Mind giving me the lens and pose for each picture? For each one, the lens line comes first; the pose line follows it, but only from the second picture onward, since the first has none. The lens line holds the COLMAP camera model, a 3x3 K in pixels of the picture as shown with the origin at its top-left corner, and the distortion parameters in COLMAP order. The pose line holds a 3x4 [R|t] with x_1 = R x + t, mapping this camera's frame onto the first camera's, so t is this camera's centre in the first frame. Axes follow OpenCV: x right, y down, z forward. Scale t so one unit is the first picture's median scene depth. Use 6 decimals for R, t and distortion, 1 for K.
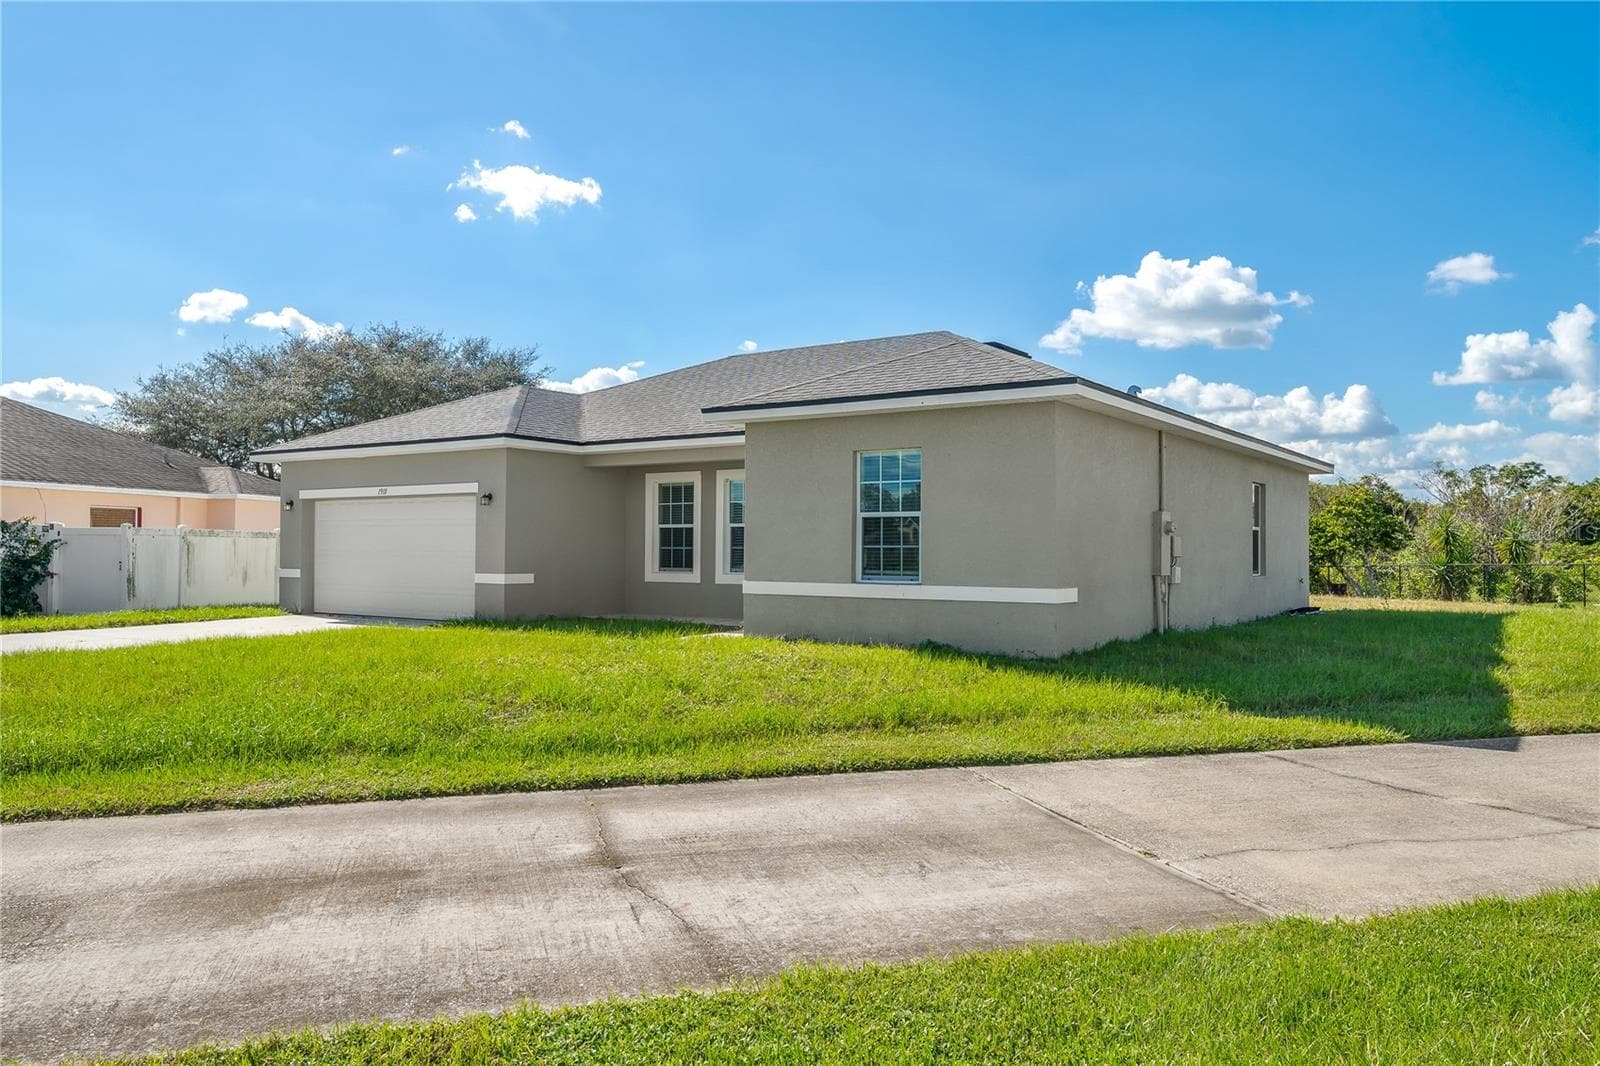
lens RADIAL K [[1187.7, 0, 800.0], [0, 1187.7, 533.0], [0, 0, 1]] dist [-0.001972, -0.000575]
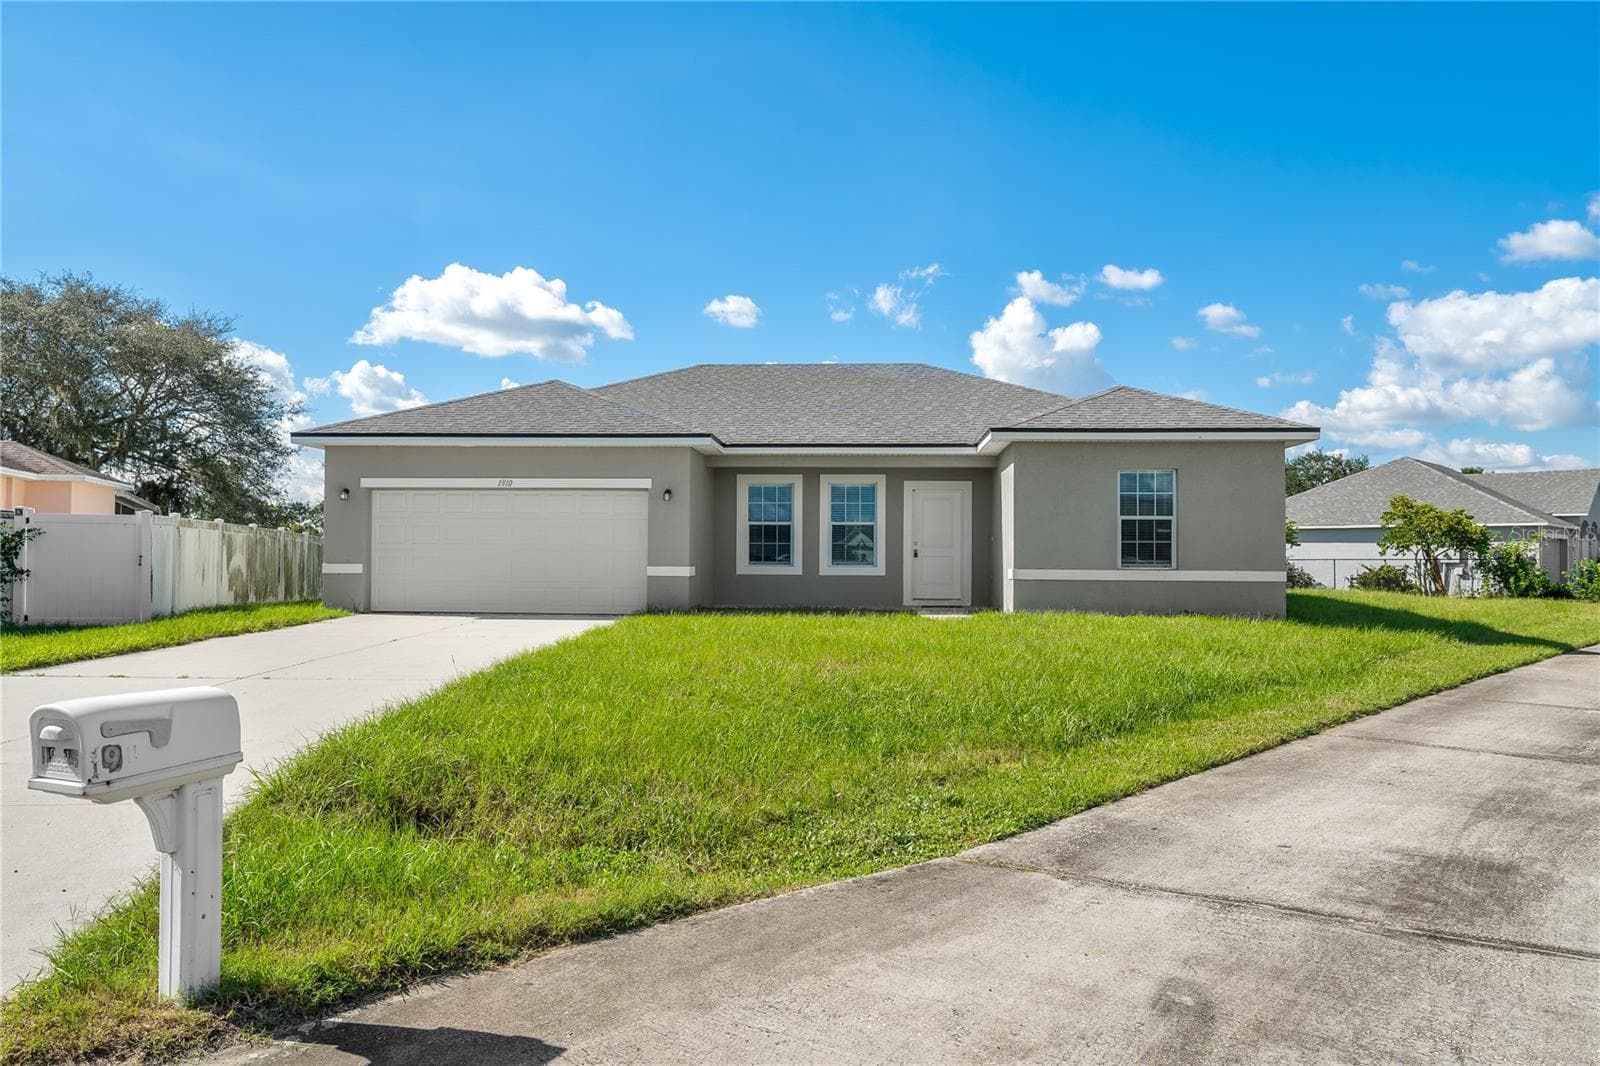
lens RADIAL K [[1187.7, 0, 800.0], [0, 1187.7, 533.0], [0, 0, 1]] dist [-0.001972, -0.000575]
pose [[0.850983, 0.011653, 0.525064, -0.679861], [-0.009770, 0.999932, -0.006357, 0.009913], [-0.525102, 0.000280, 0.851039, 0.047446]]
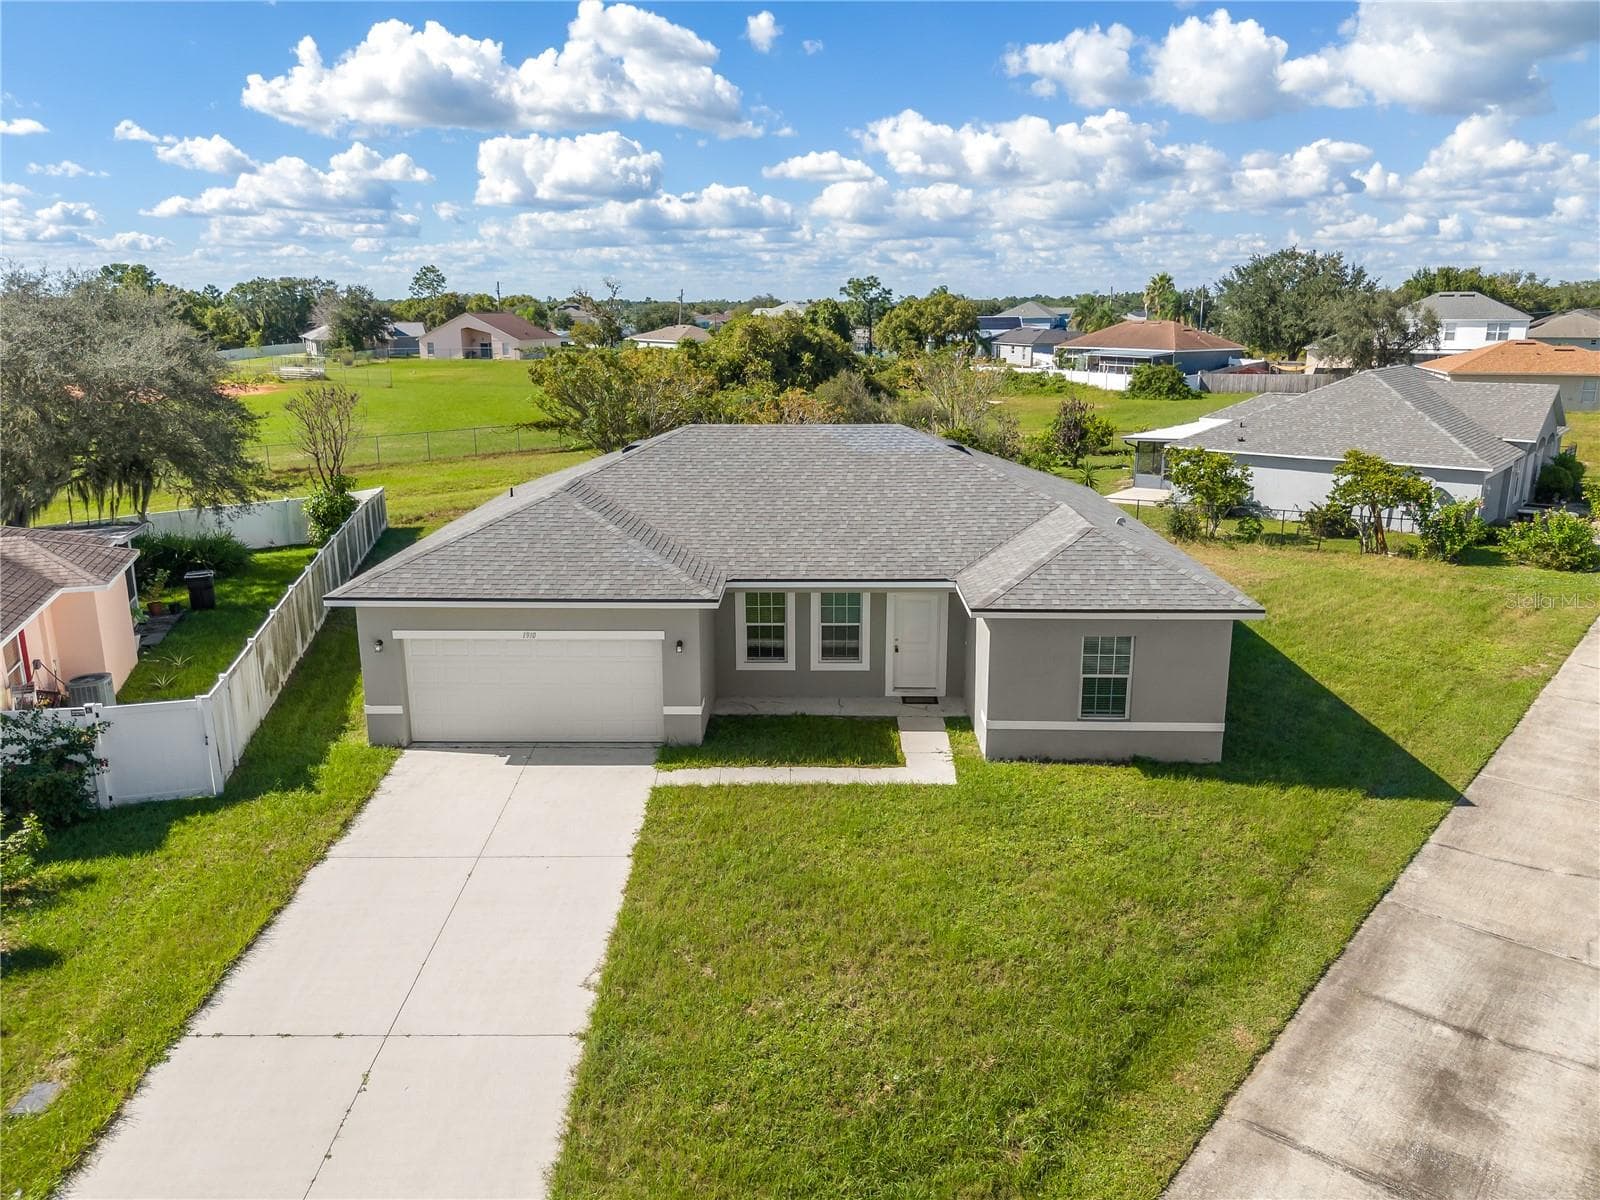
lens RADIAL K [[1202.9, 0, 800.0], [0, 1202.9, 600.0], [0, 0, 1]] dist [0.082223, -0.086414]
pose [[0.828347, -0.143794, 0.541446, -0.759922], [-0.004843, 0.964623, 0.263588, -0.365547], [-0.560194, -0.220964, 0.798347, 0.003623]]
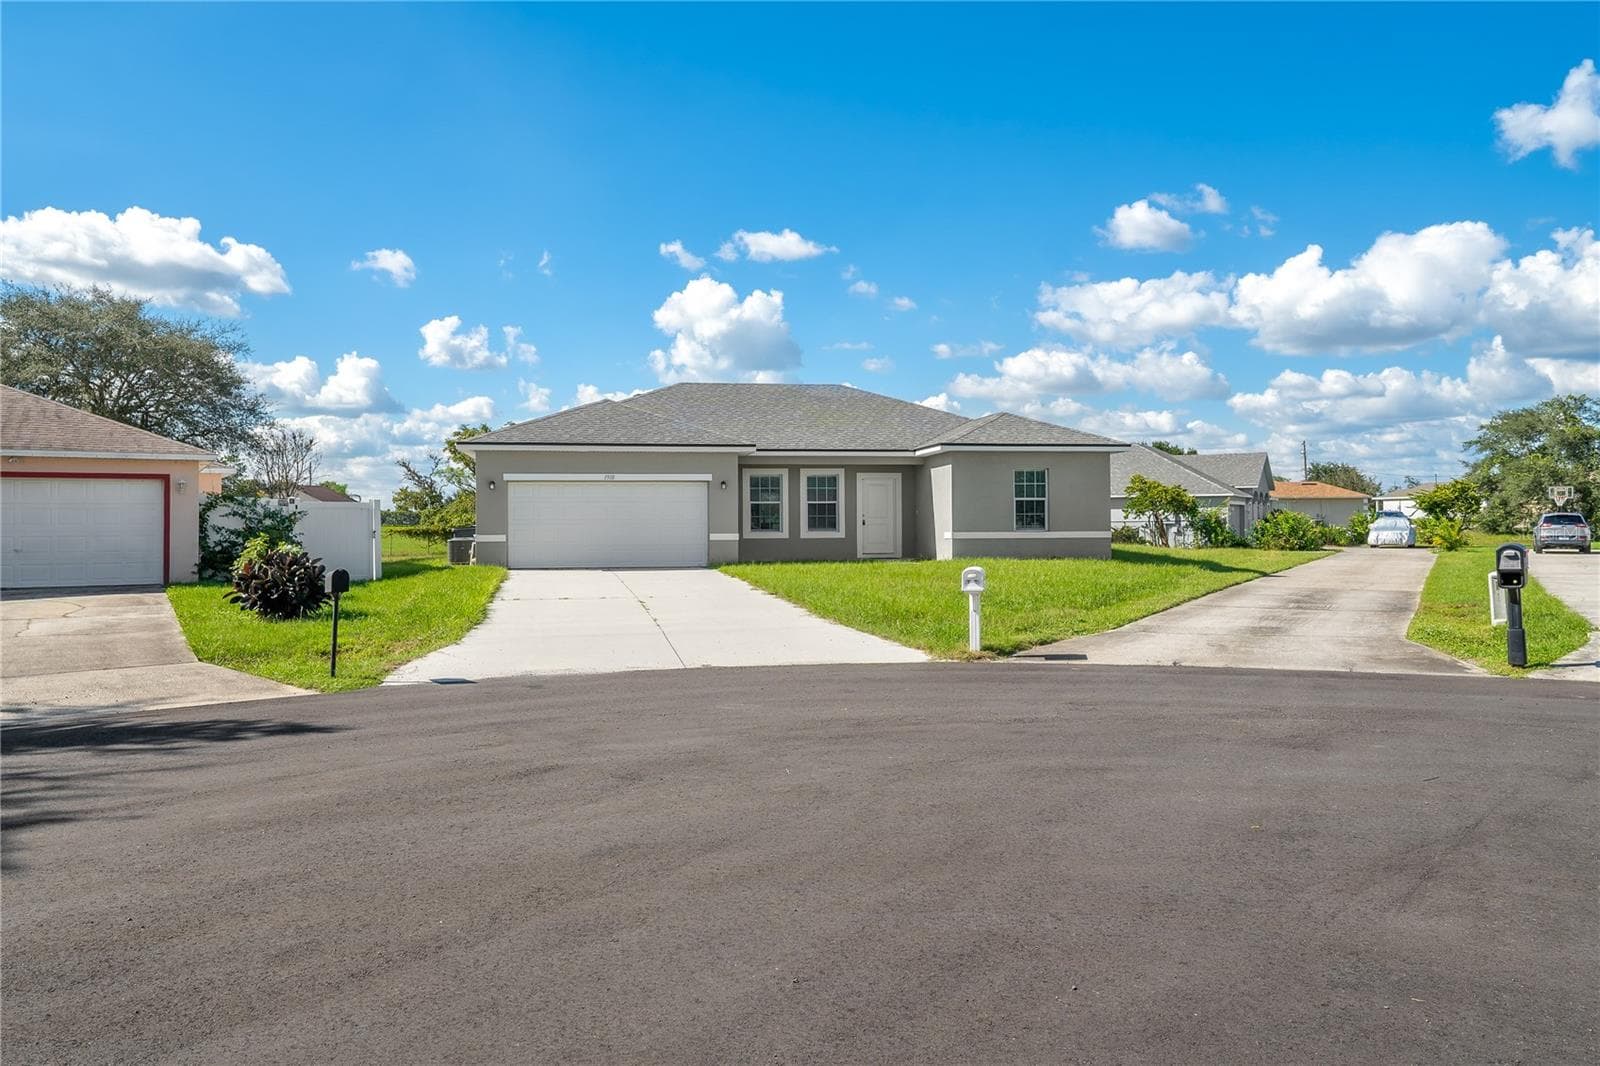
lens RADIAL K [[1187.7, 0, 800.0], [0, 1187.7, 533.0], [0, 0, 1]] dist [-0.001972, -0.000575]
pose [[0.707664, -0.014705, 0.706396, -1.225314], [-0.000937, 0.999763, 0.021751, 0.000000], [-0.706548, -0.016054, 0.707483, -0.156207]]
